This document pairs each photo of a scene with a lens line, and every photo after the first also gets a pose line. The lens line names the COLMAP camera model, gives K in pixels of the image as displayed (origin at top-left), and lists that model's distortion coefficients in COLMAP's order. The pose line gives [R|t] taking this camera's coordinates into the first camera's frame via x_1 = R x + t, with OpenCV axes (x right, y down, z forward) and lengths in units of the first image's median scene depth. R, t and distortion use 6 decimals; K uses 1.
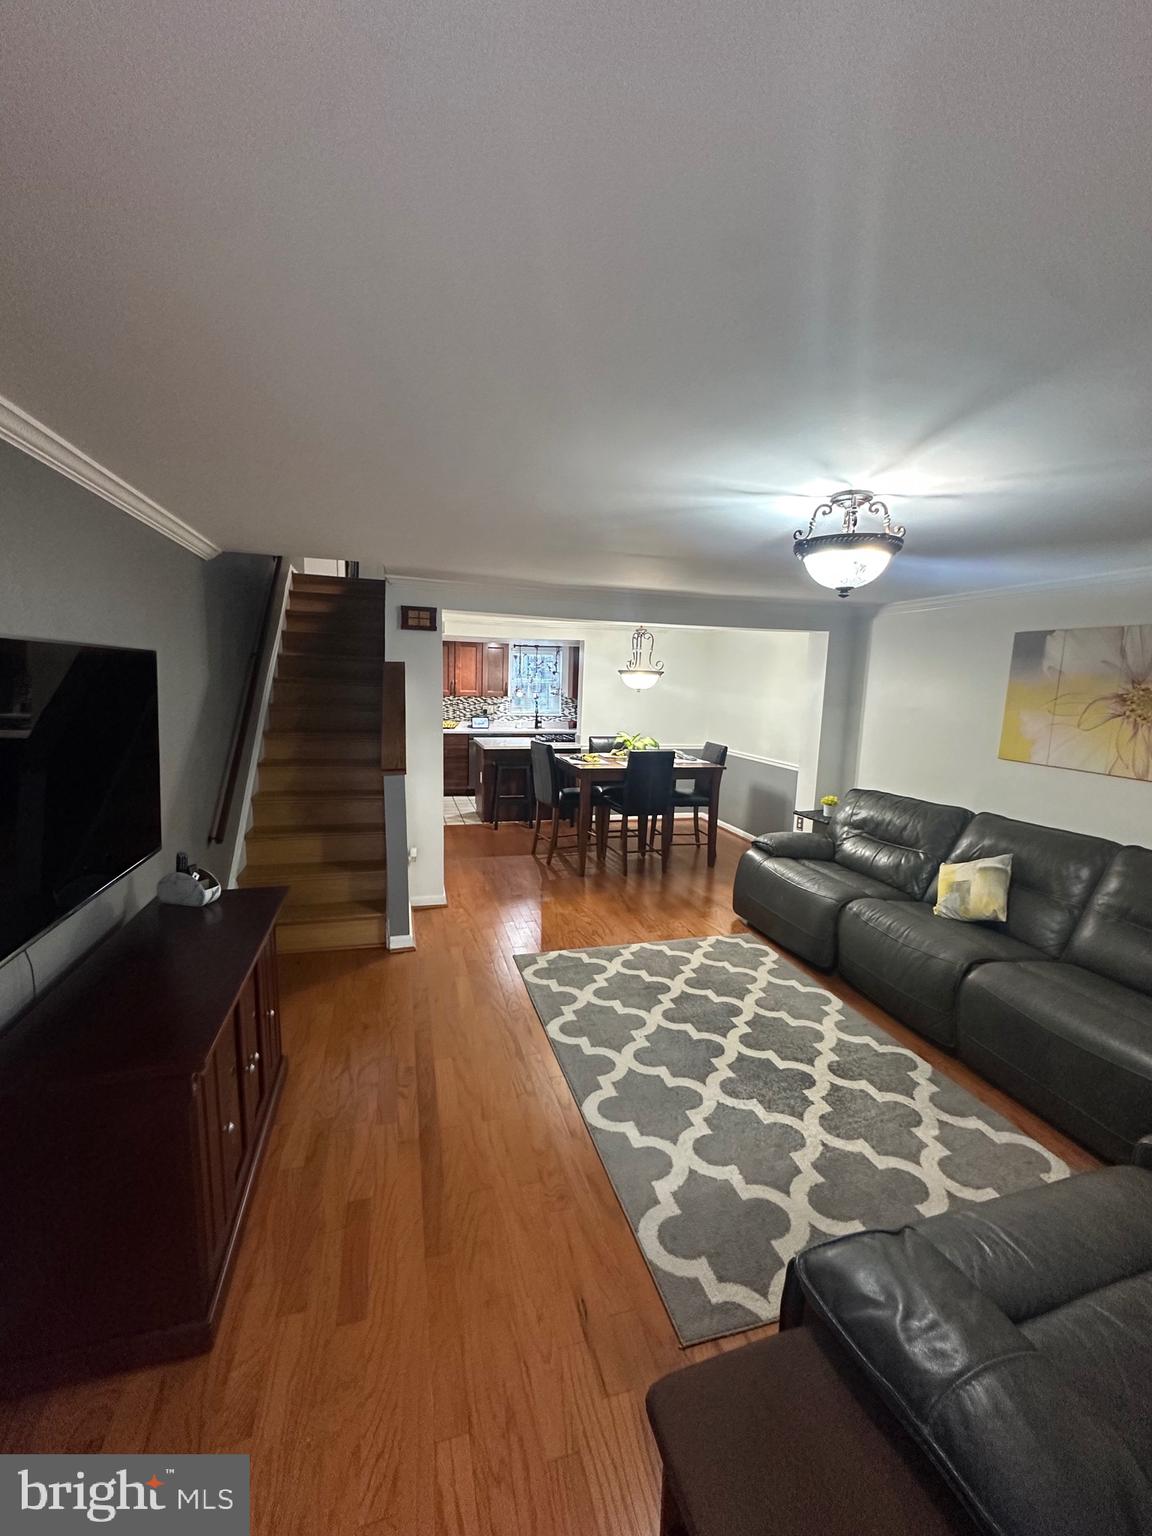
lens RADIAL K [[607.9, 0, 576.0], [0, 607.9, 768.0], [0, 0, 1]] dist [-0.000181, 0.000020]
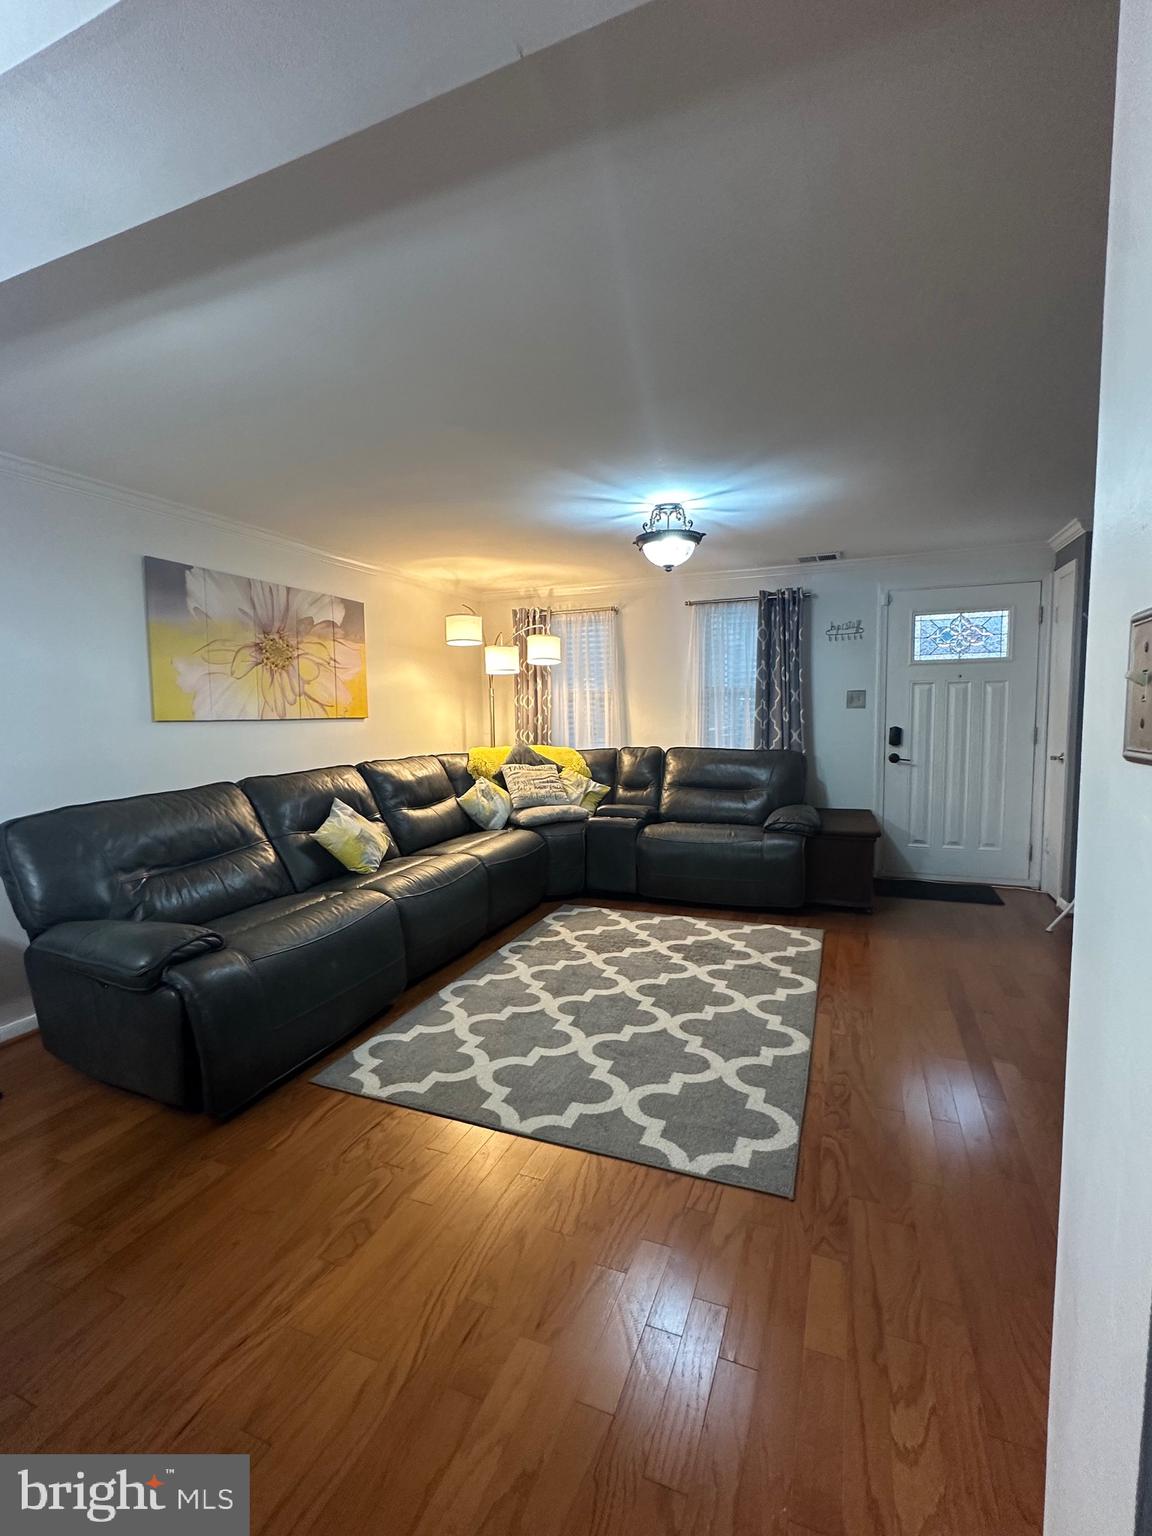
lens RADIAL K [[695.0, 0, 576.0], [0, 695.0, 768.0], [0, 0, 1]] dist [-0.003296, 0.000304]
pose [[-0.785405, -0.067351, 0.615307, -0.307601], [0.085285, 0.972807, 0.215344, -0.122772], [-0.613078, 0.221609, -0.758304, 1.626334]]
